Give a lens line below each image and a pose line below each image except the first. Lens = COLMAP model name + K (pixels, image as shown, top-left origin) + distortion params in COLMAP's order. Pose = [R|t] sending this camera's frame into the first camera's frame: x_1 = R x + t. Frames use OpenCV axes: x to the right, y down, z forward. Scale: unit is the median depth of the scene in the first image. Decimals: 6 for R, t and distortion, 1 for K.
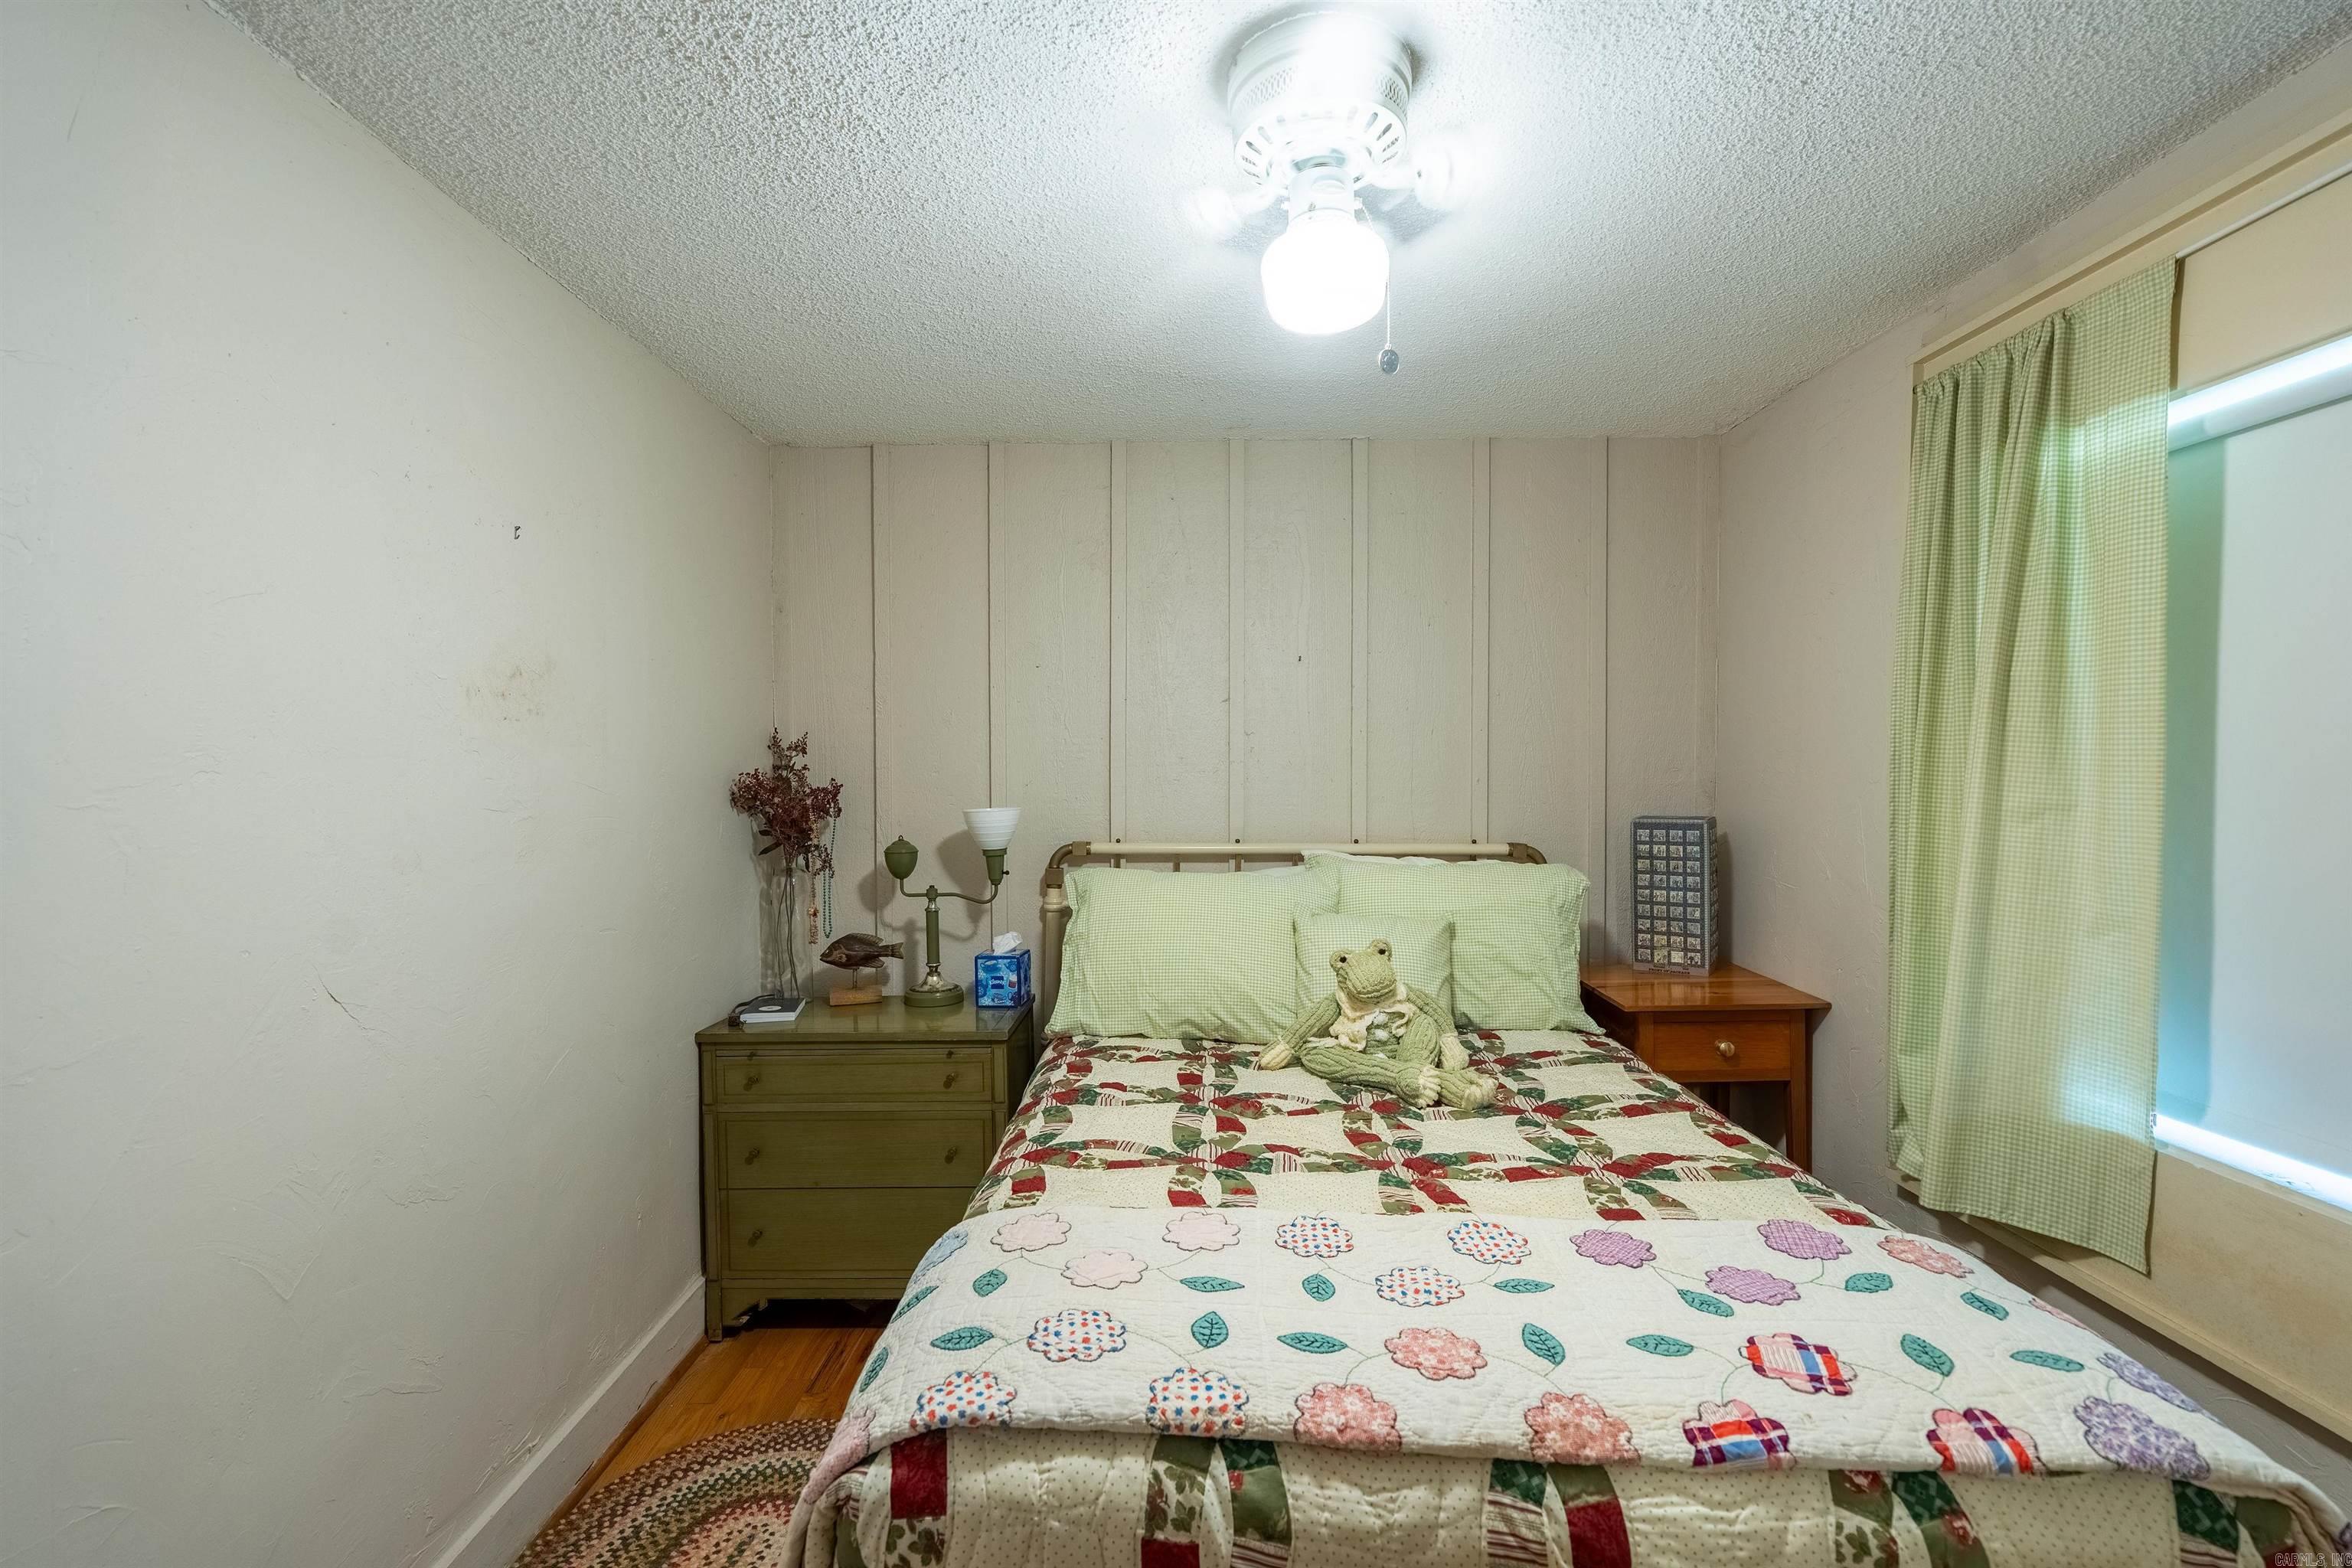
lens RADIAL K [[1051.7, 0, 1180.2], [0, 1051.7, 782.9], [0, 0, 1]] dist [-0.007572, 0.002294]
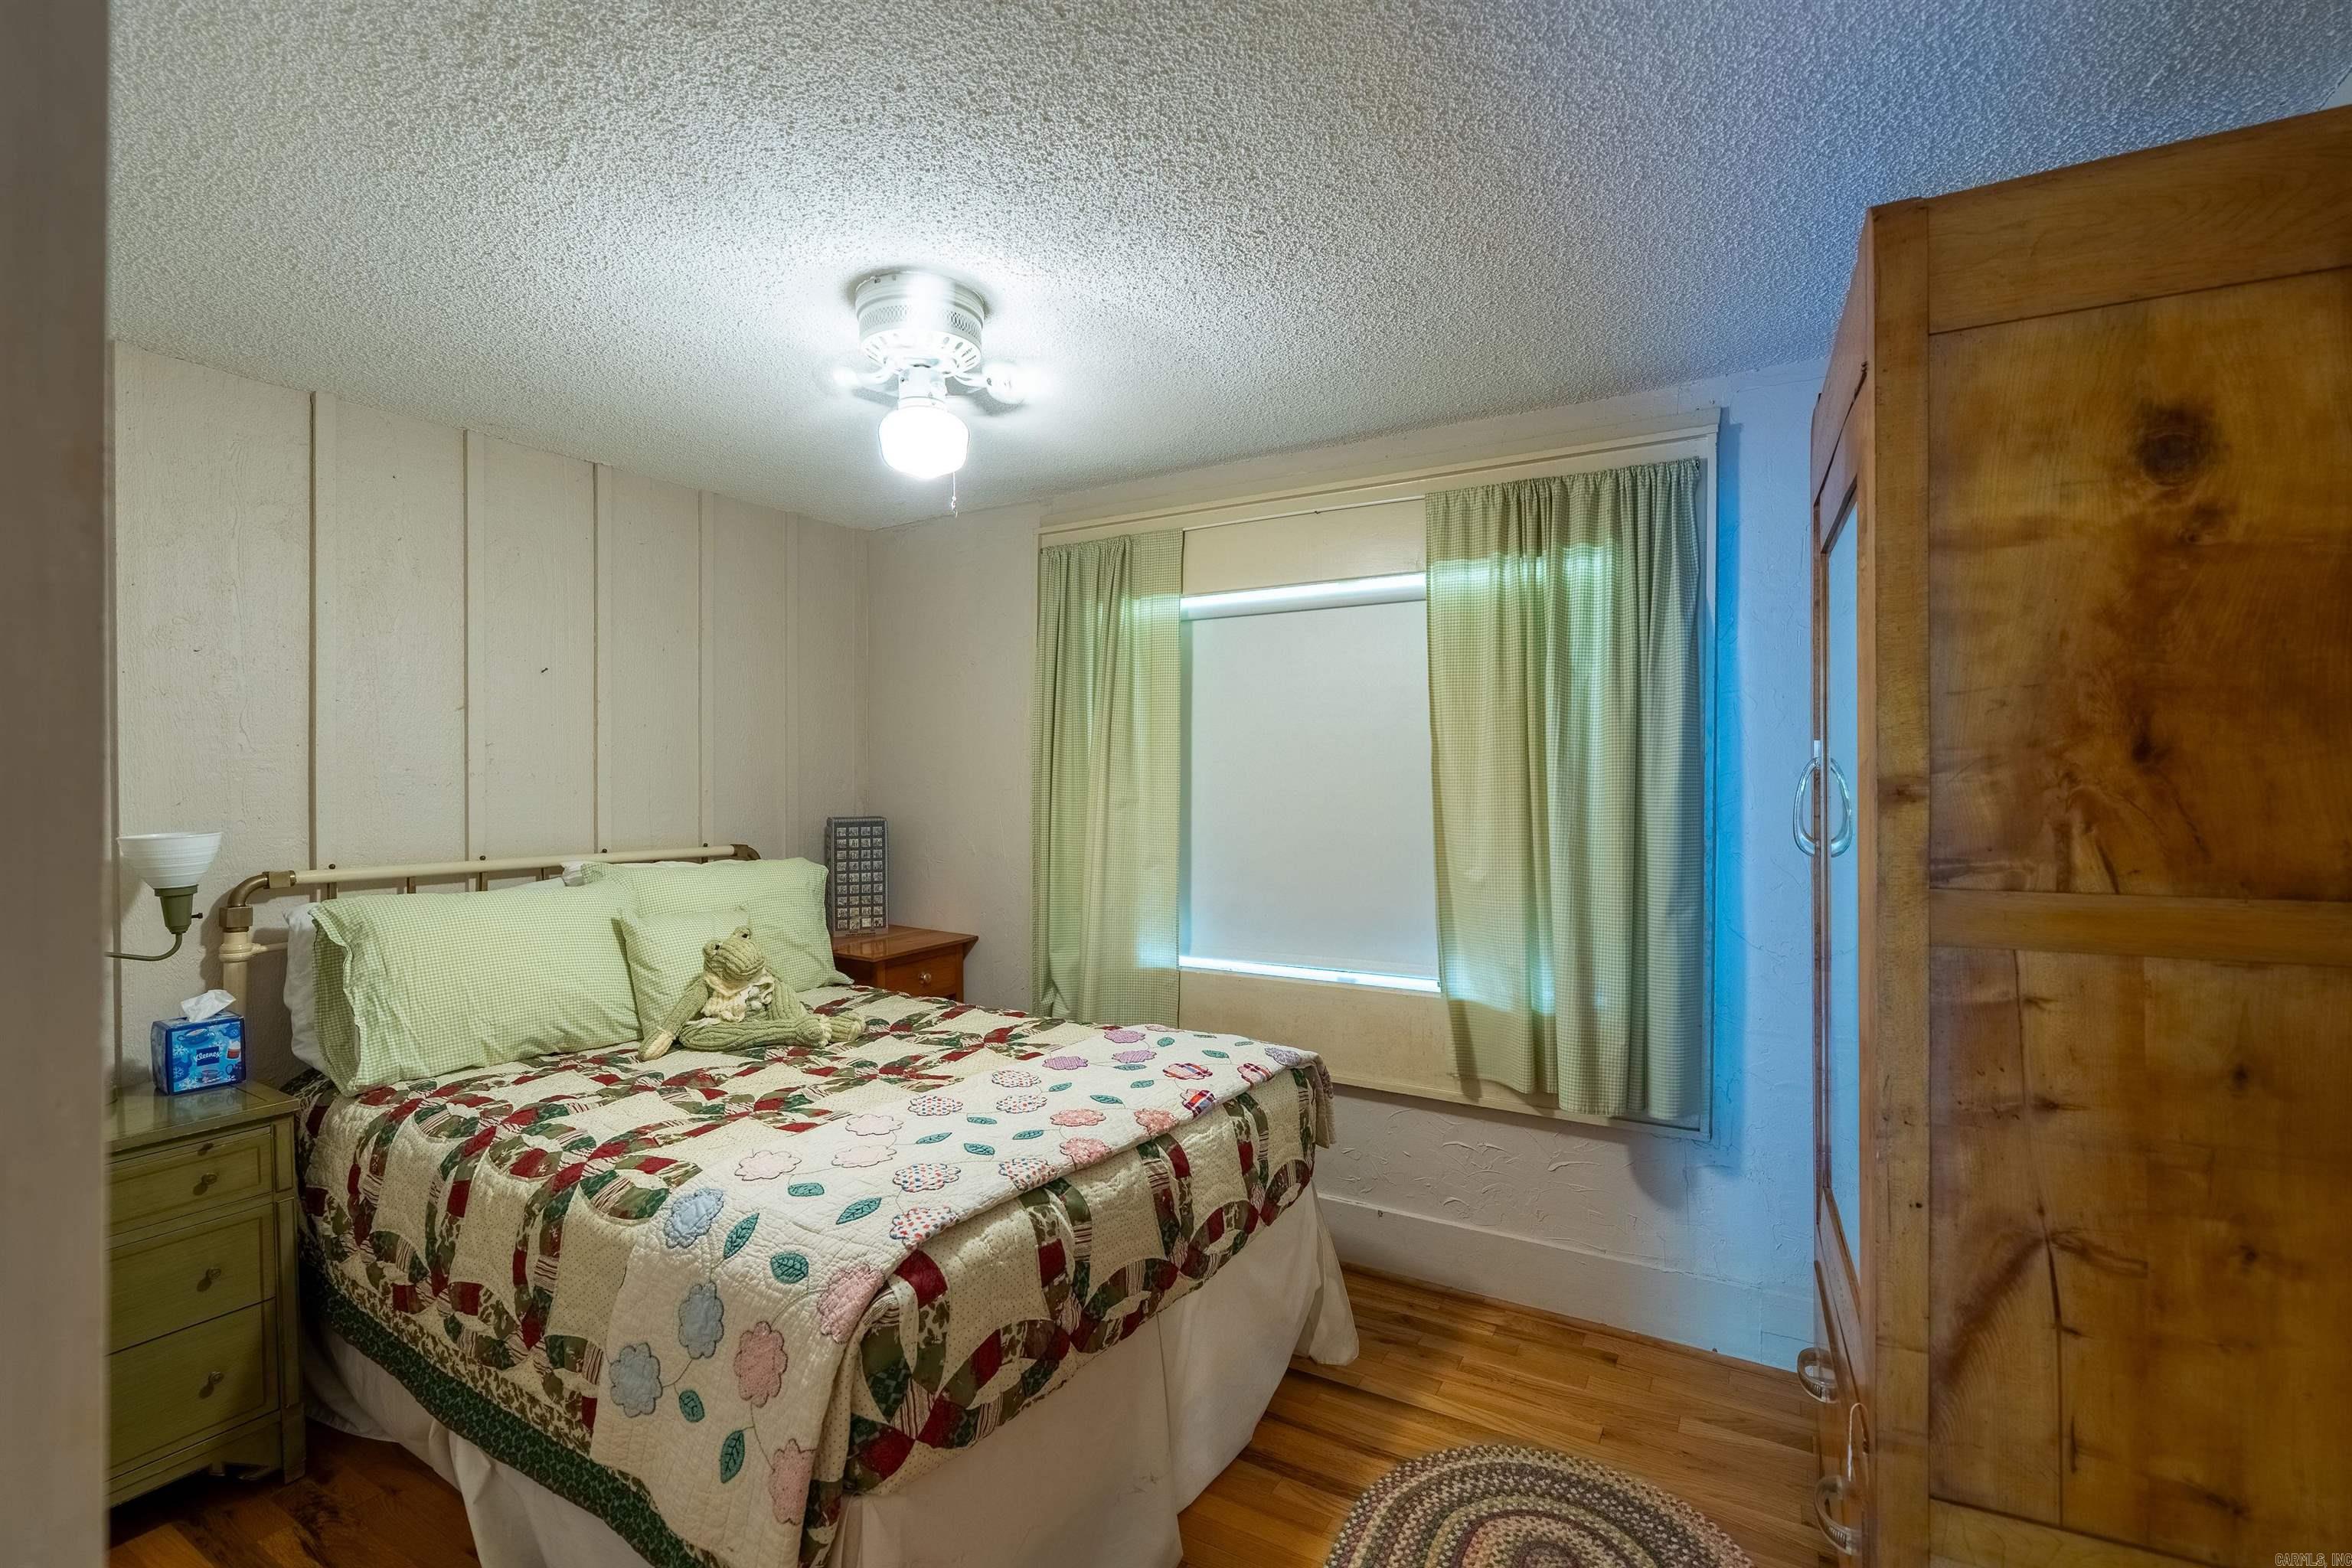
lens RADIAL K [[1051.7, 0, 1162.2], [0, 1051.7, 782.0], [0, 0, 1]] dist [-0.007572, 0.002294]
pose [[0.517424, -0.002832, 0.855724, -0.742944], [0.012842, 0.999908, -0.004456, -0.001629], [-0.855633, 0.013295, 0.517413, -0.016377]]
